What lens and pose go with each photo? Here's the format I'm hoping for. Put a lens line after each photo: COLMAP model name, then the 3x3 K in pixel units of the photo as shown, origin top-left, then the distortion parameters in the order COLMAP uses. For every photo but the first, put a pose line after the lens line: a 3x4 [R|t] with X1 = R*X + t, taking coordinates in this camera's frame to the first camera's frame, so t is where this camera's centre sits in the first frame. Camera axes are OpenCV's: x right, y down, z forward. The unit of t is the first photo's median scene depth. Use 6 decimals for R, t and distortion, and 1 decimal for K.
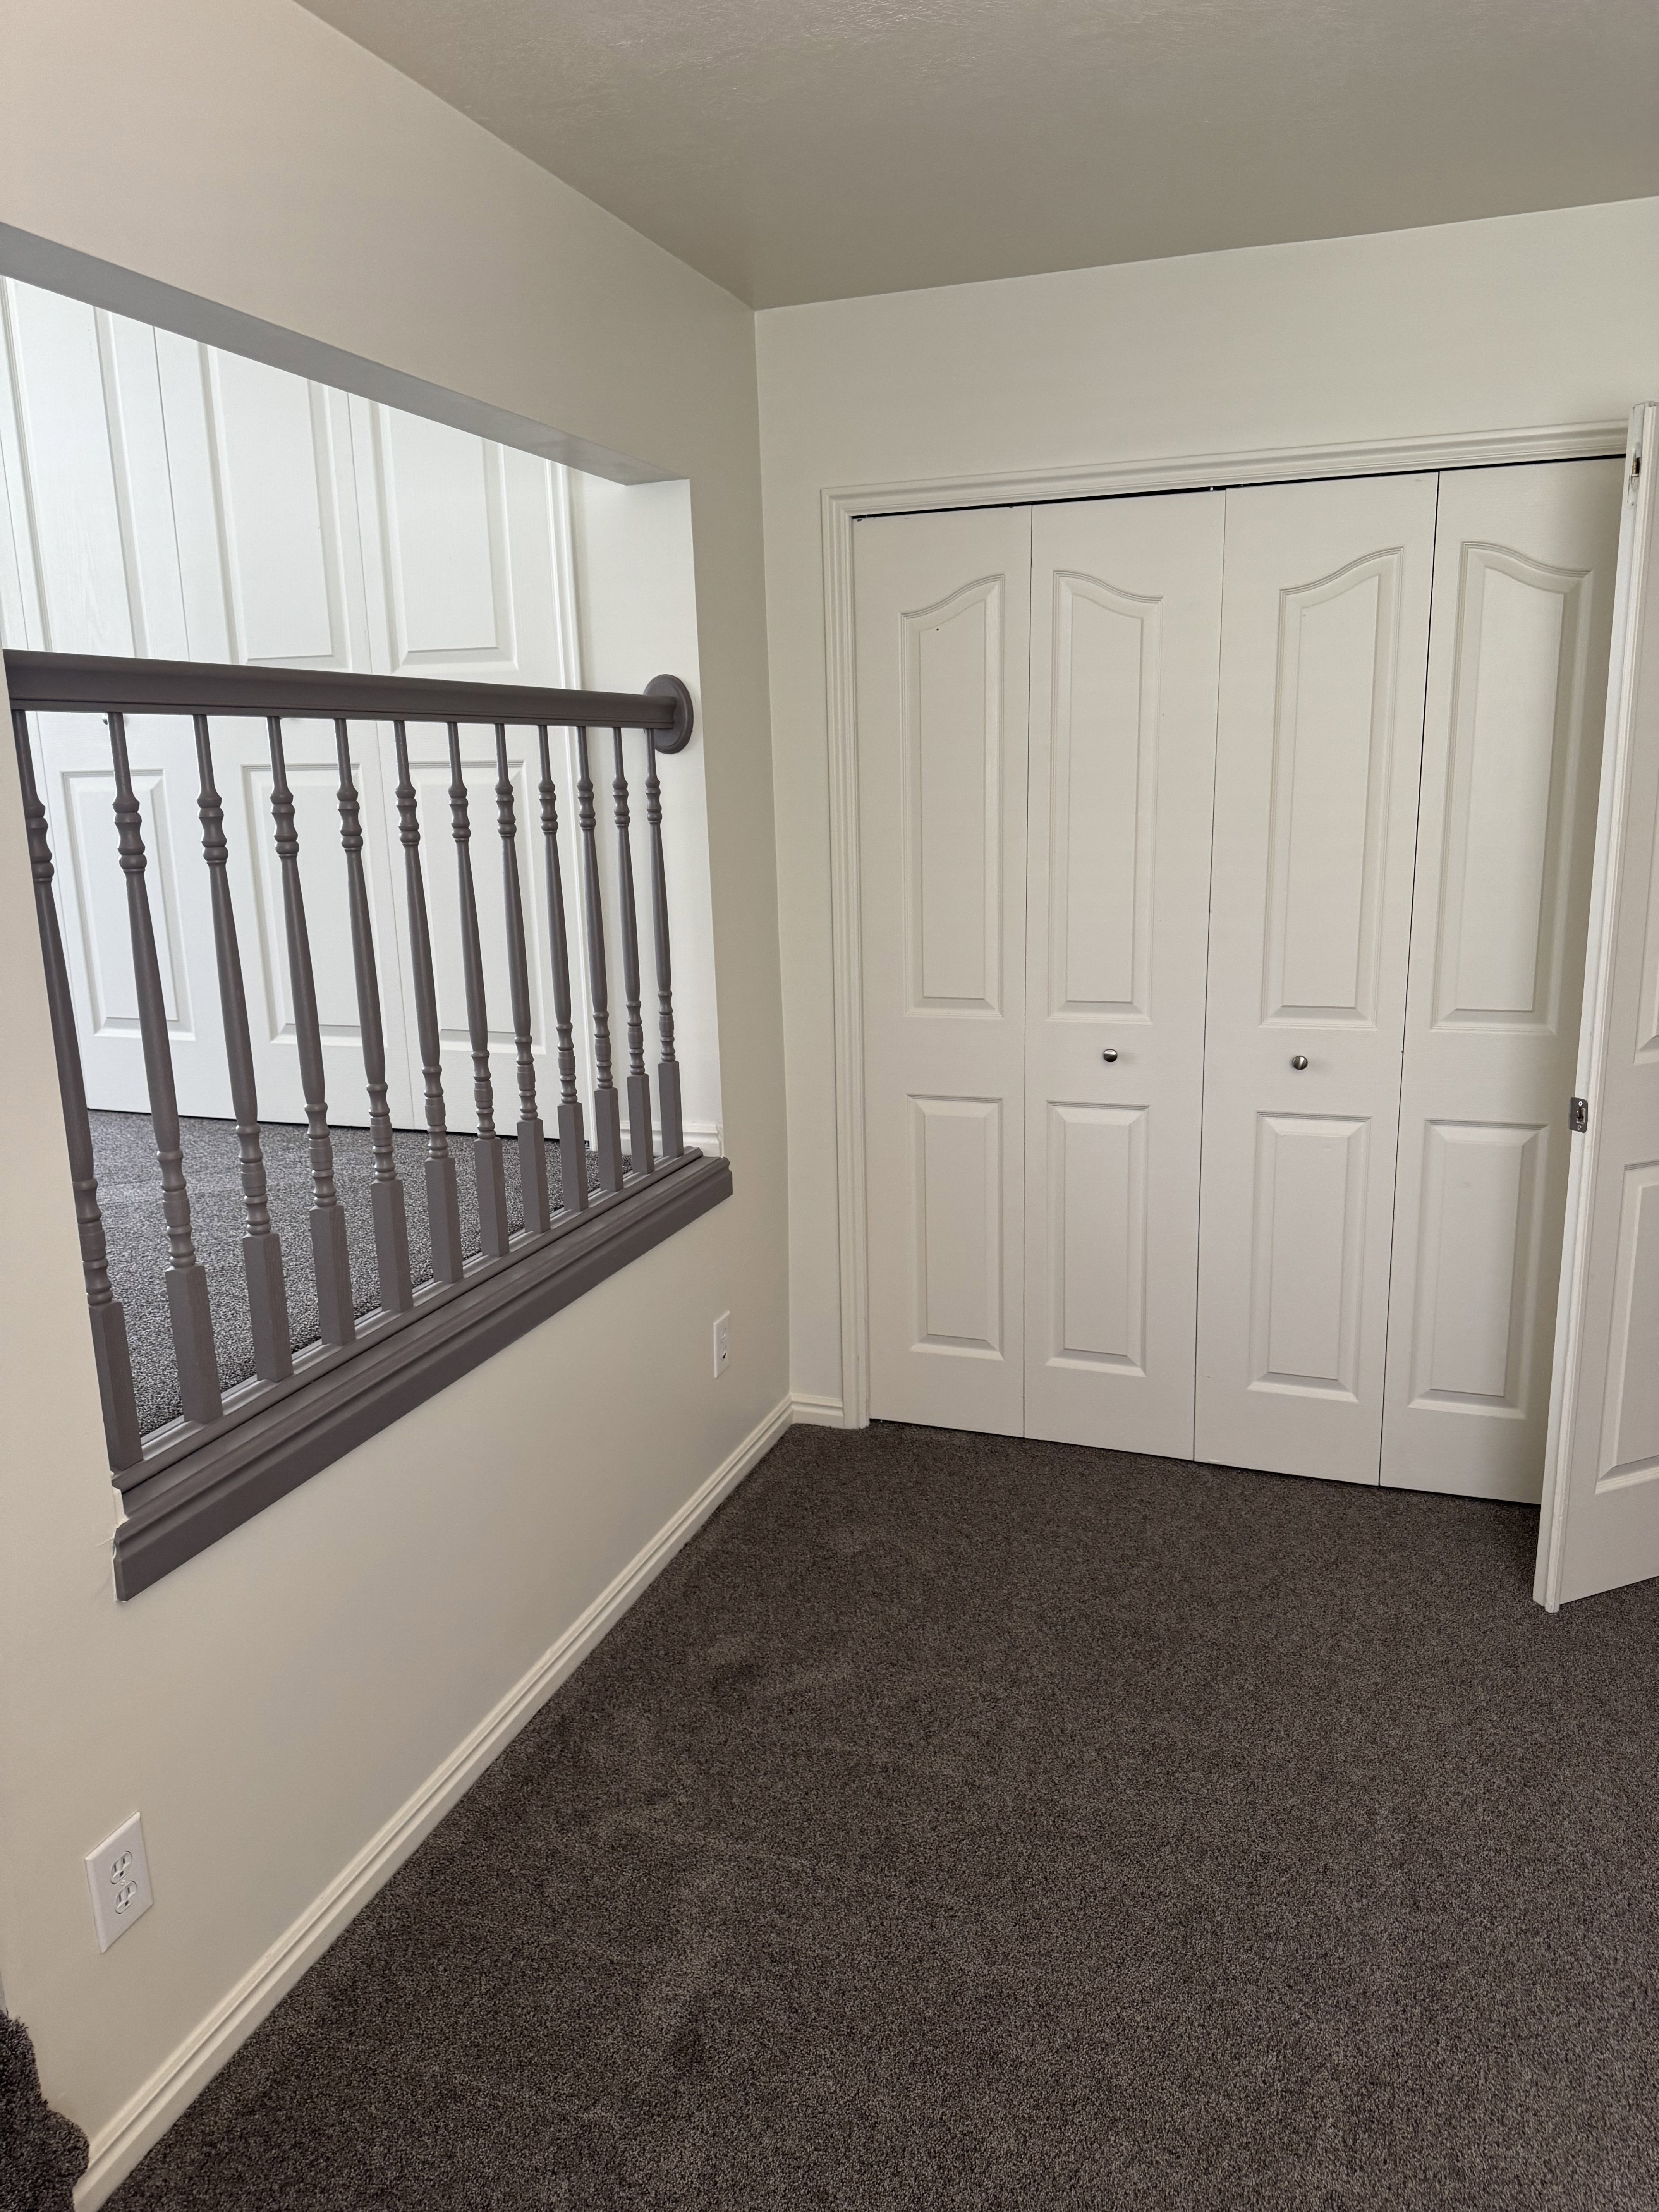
lens RADIAL K [[1537.2, 0, 824.5], [0, 1537.2, 1107.0], [0, 0, 1]] dist [0.119420, -0.207208]
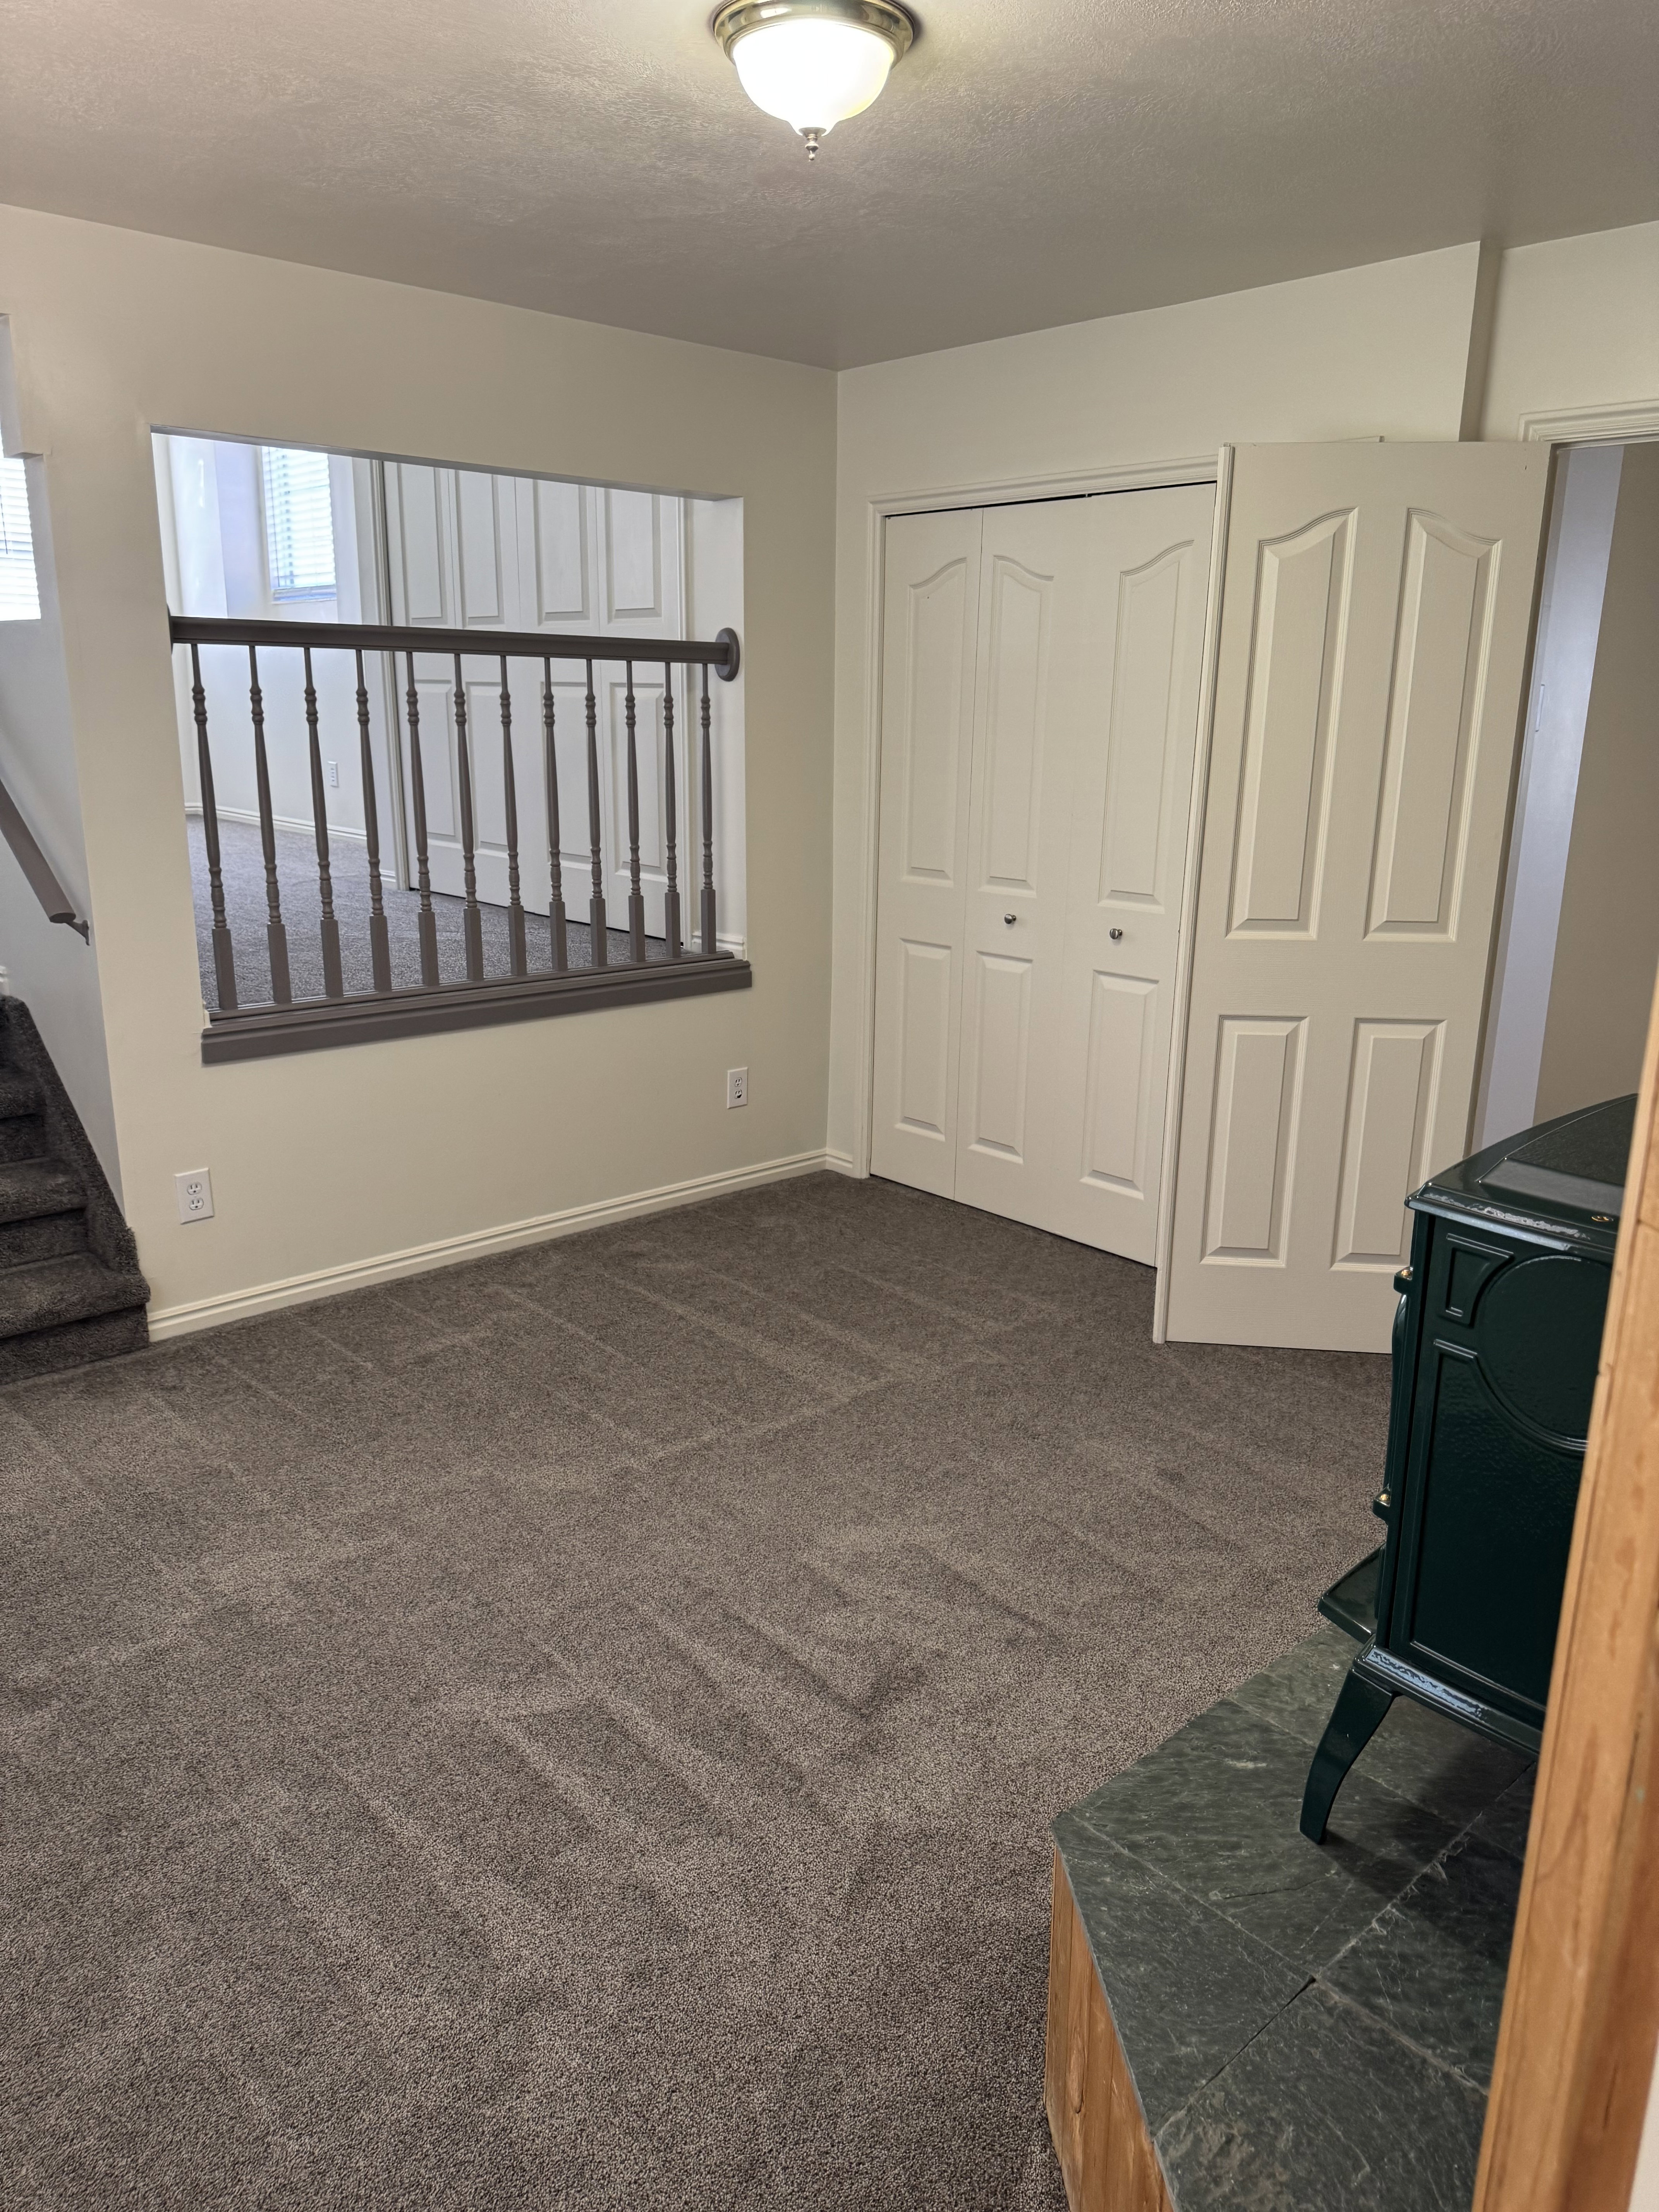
lens RADIAL K [[1512.2, 0, 818.7], [0, 1512.2, 1134.9], [0, 0, 1]] dist [0.090403, -0.193668]
pose [[0.881244, 0.163173, -0.443603, 0.672155], [-0.135595, 0.986348, 0.093447, 0.052763], [0.452795, -0.022199, 0.891338, -0.272262]]
